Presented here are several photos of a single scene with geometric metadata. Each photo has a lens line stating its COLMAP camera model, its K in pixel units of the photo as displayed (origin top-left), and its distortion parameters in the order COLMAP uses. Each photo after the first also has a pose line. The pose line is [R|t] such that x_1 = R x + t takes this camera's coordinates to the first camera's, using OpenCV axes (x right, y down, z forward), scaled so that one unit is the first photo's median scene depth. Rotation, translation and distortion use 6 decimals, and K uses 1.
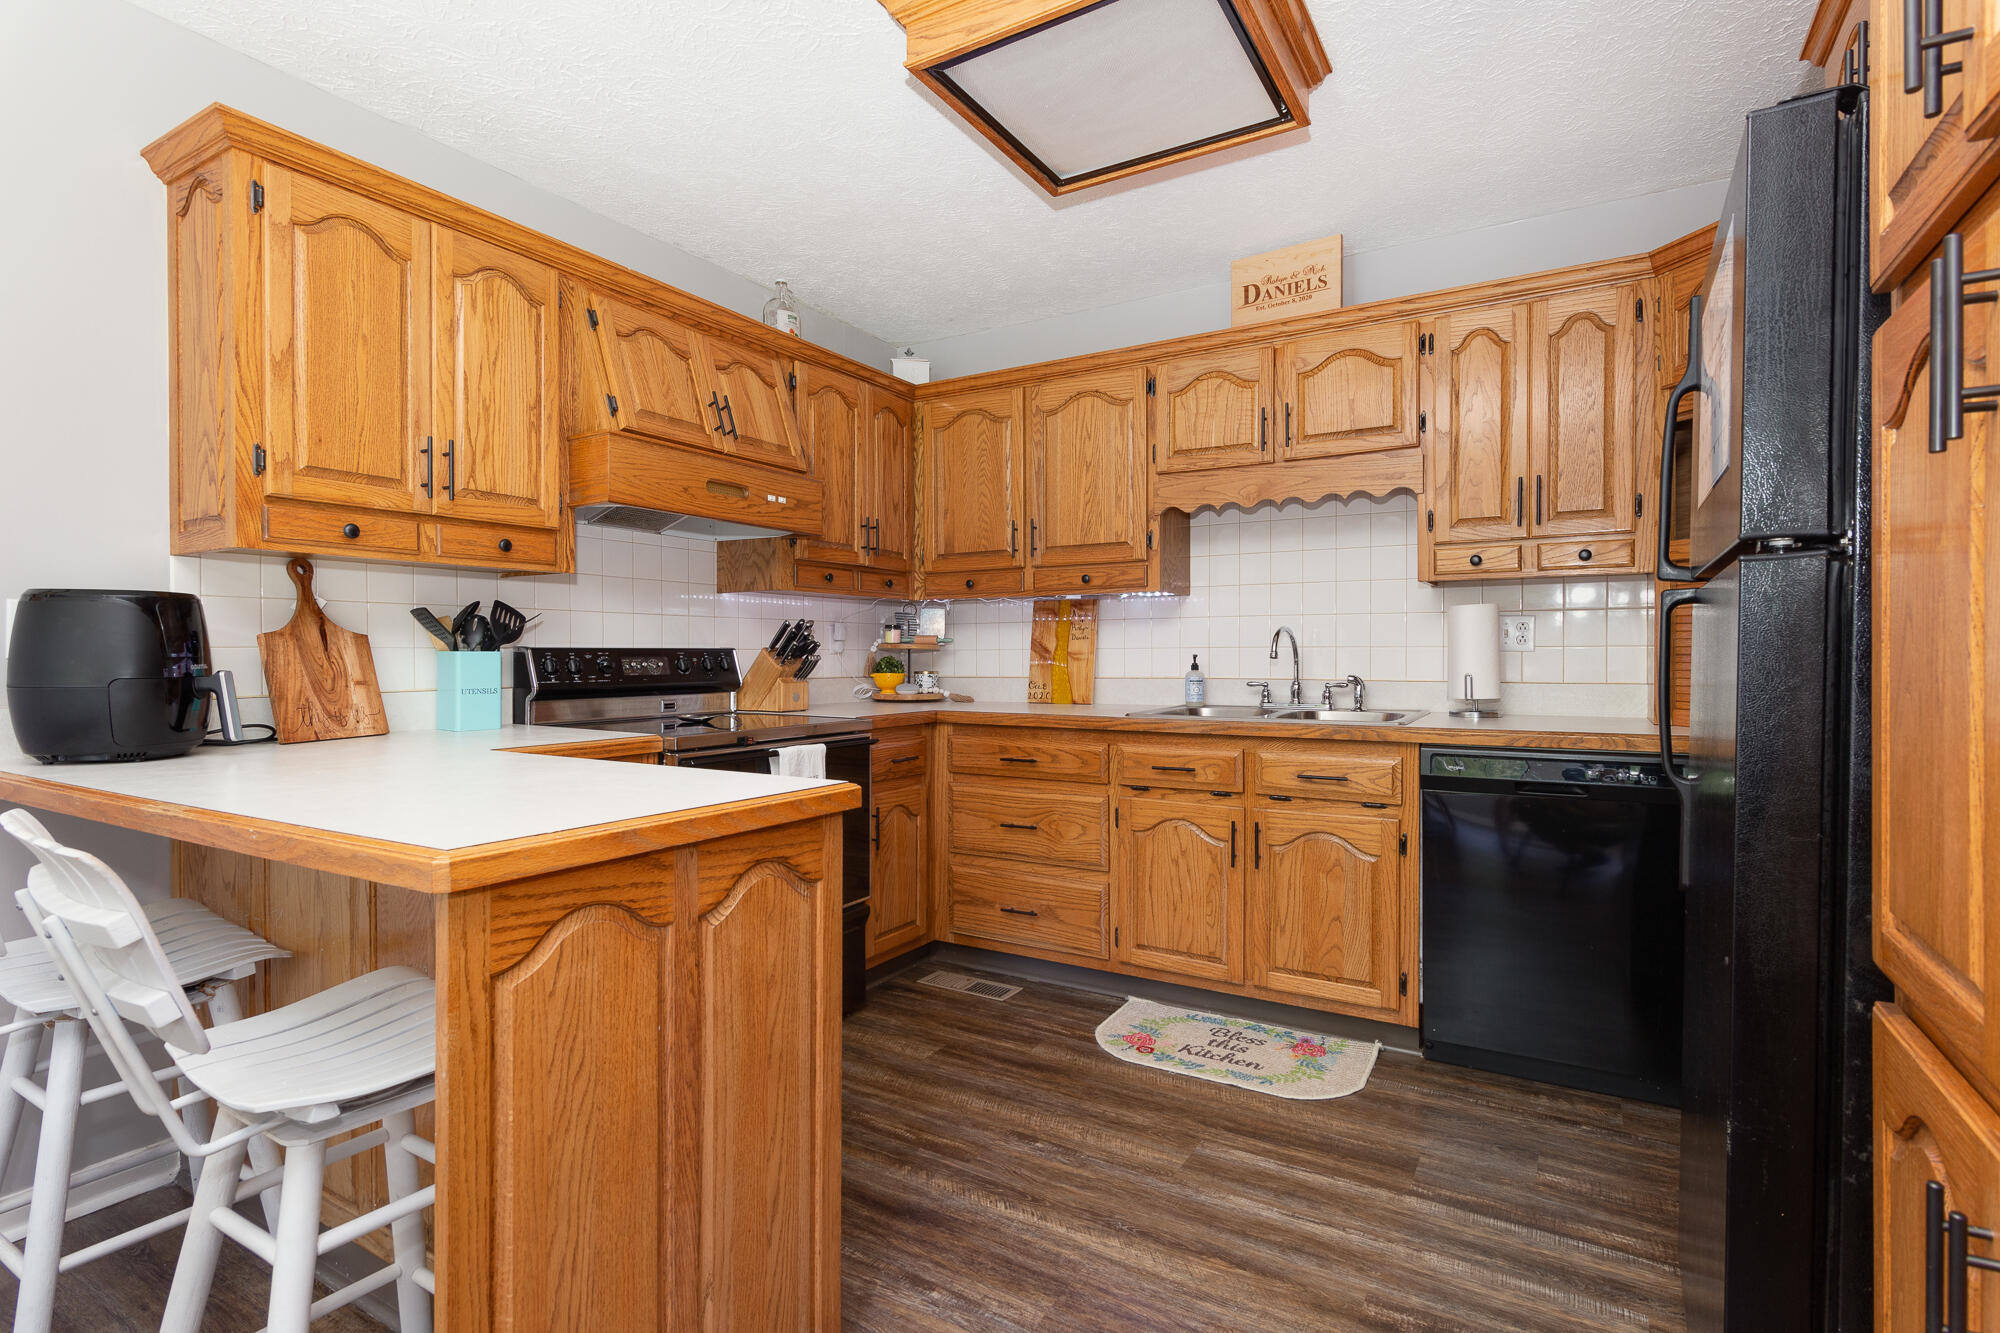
lens RADIAL K [[968.5, 0, 994.5], [0, 968.5, 662.2], [0, 0, 1]] dist [0.002233, 0.000305]
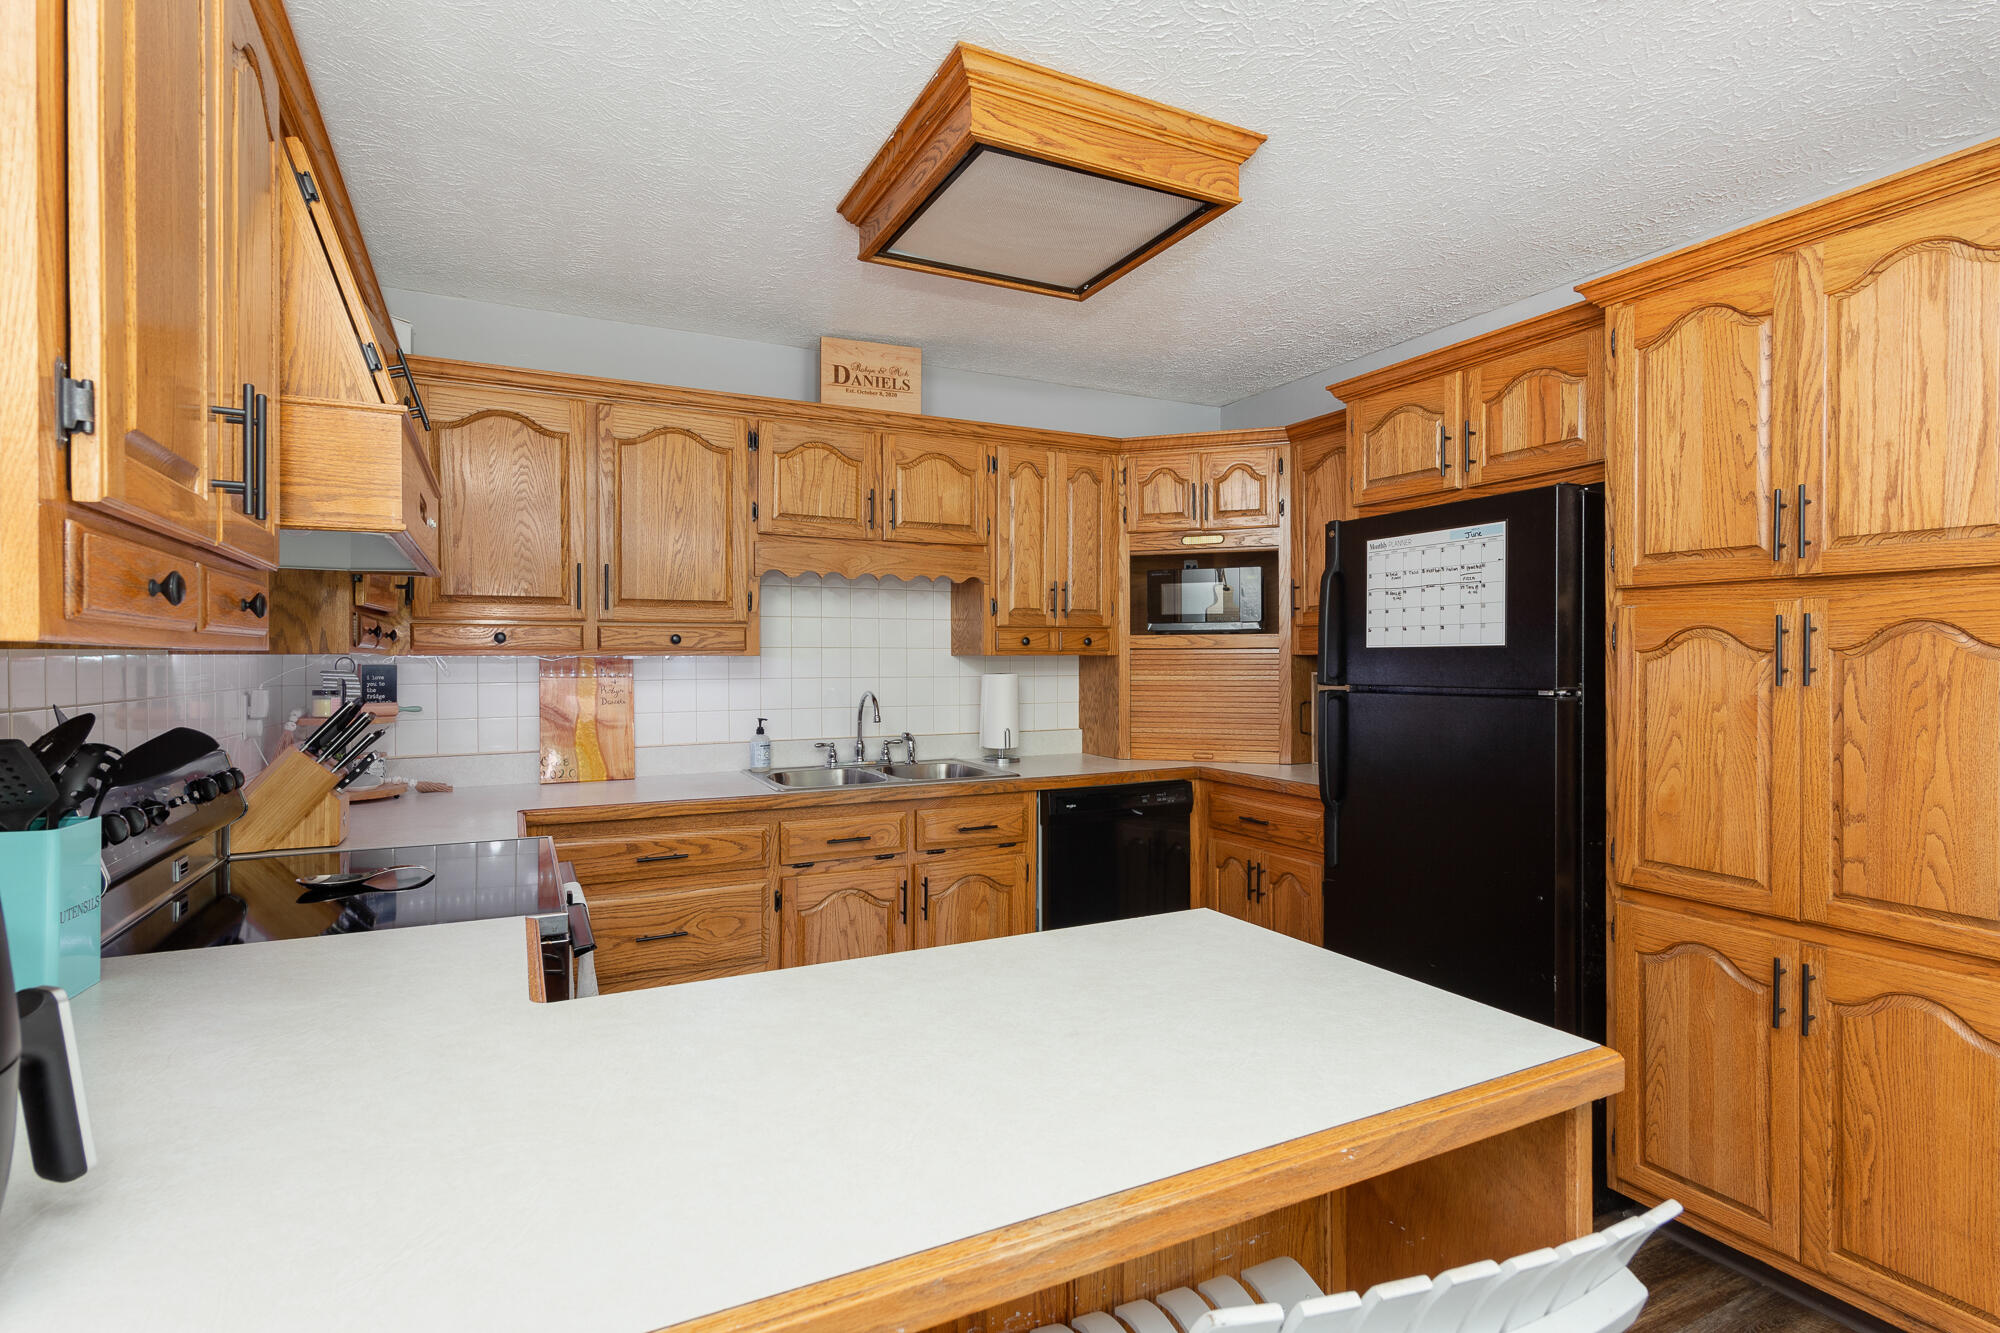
lens RADIAL K [[968.5, 0, 994.5], [0, 968.5, 662.2], [0, 0, 1]] dist [0.002233, 0.000305]
pose [[0.535897, -0.002751, 0.844279, -0.593922], [0.009353, 0.999953, -0.002679, -0.072096], [-0.844232, 0.009332, 0.535897, 0.336358]]
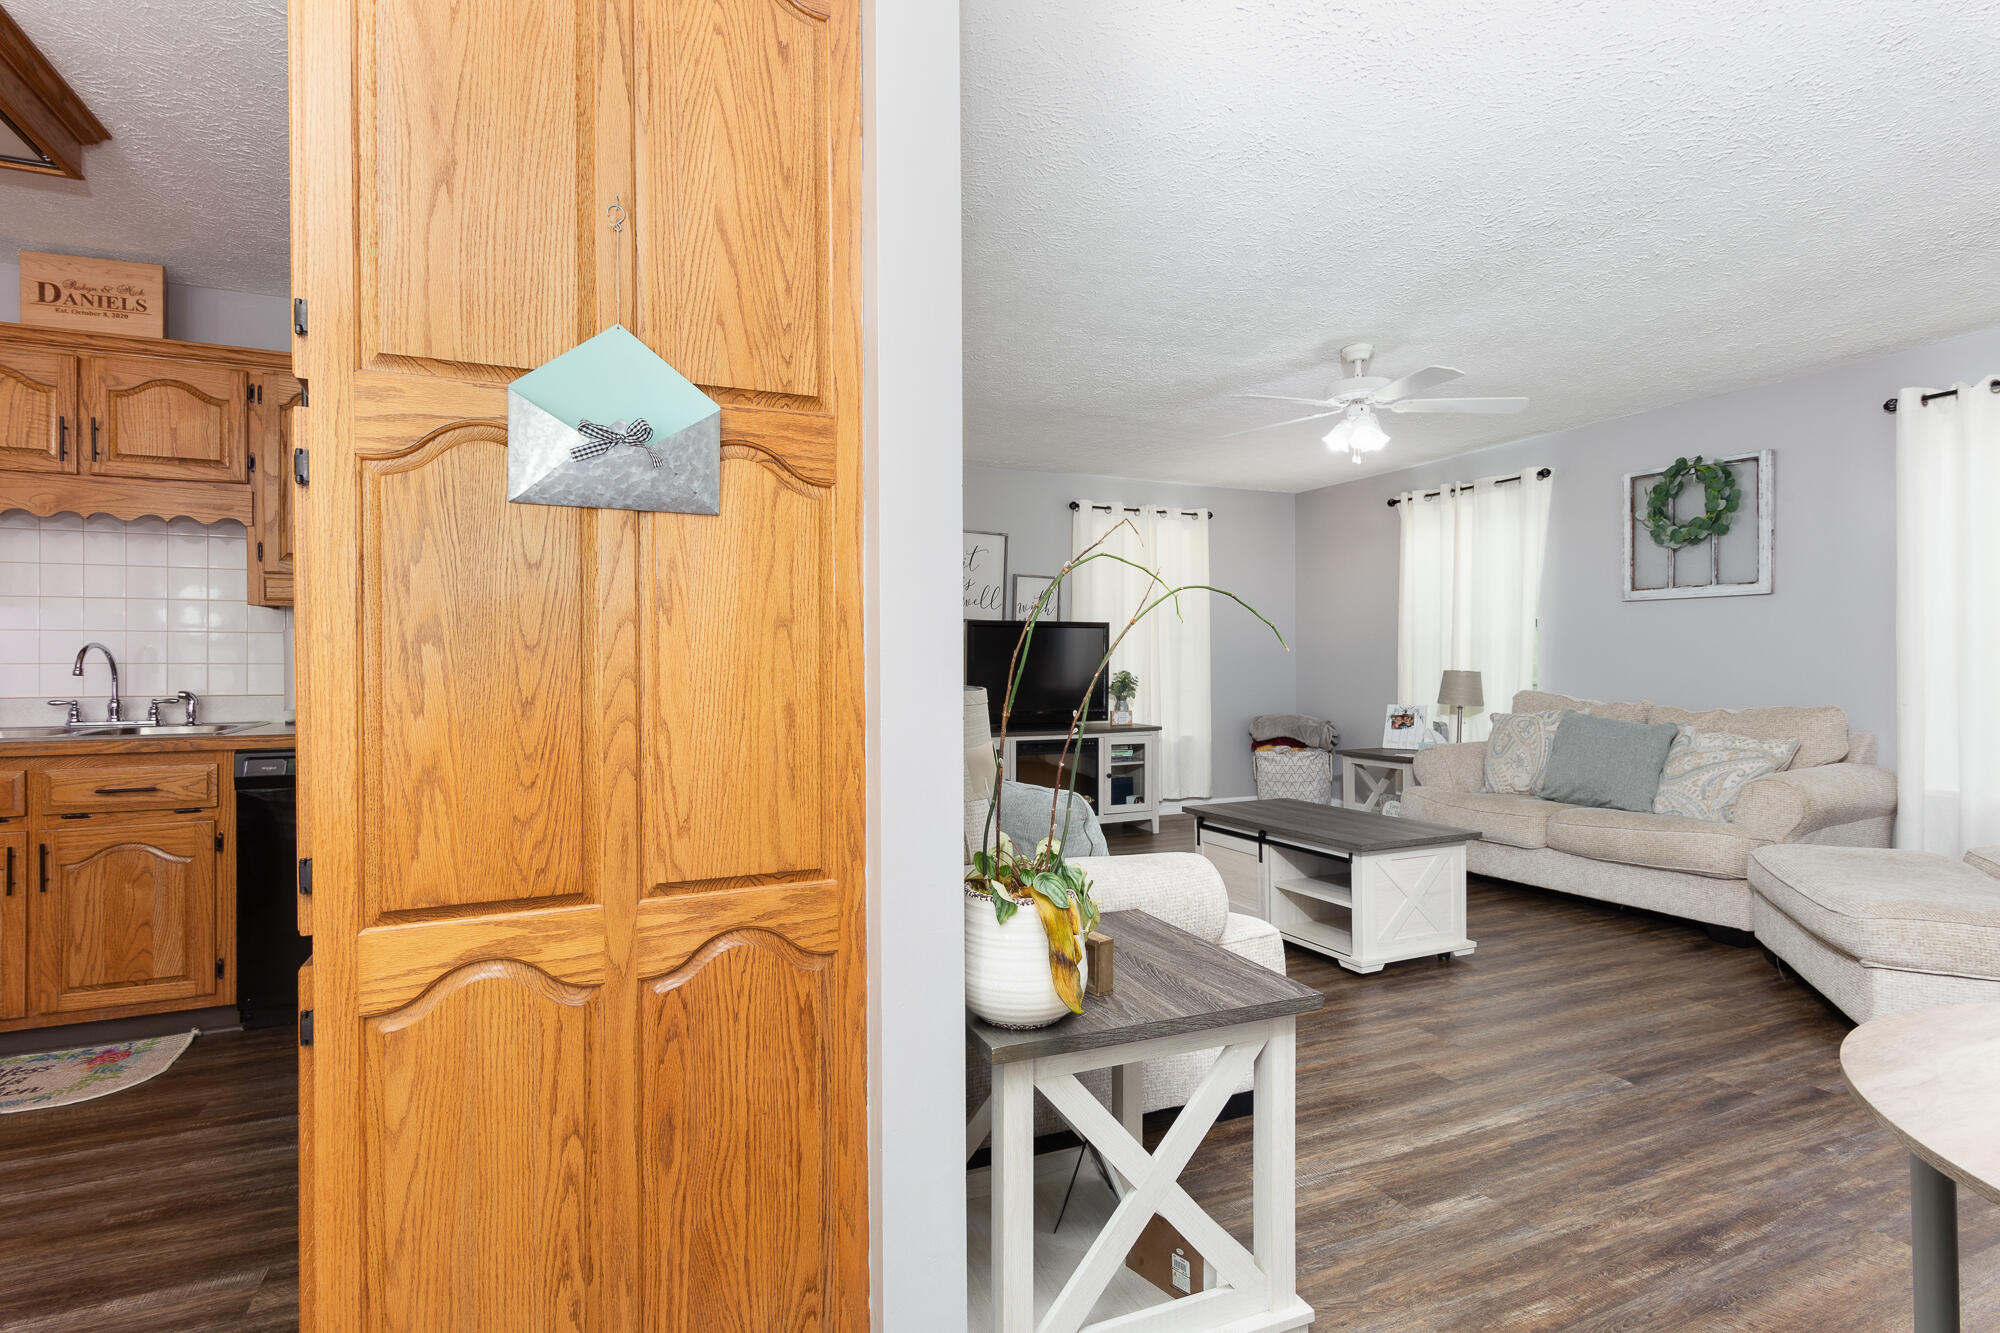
lens RADIAL K [[968.5, 0, 994.5], [0, 968.5, 662.2], [0, 0, 1]] dist [0.002233, 0.000305]
pose [[0.570396, 0.002754, 0.821365, 0.013688], [0.009708, 0.999902, -0.010094, 0.001614], [-0.821312, 0.013731, 0.570314, -0.336679]]
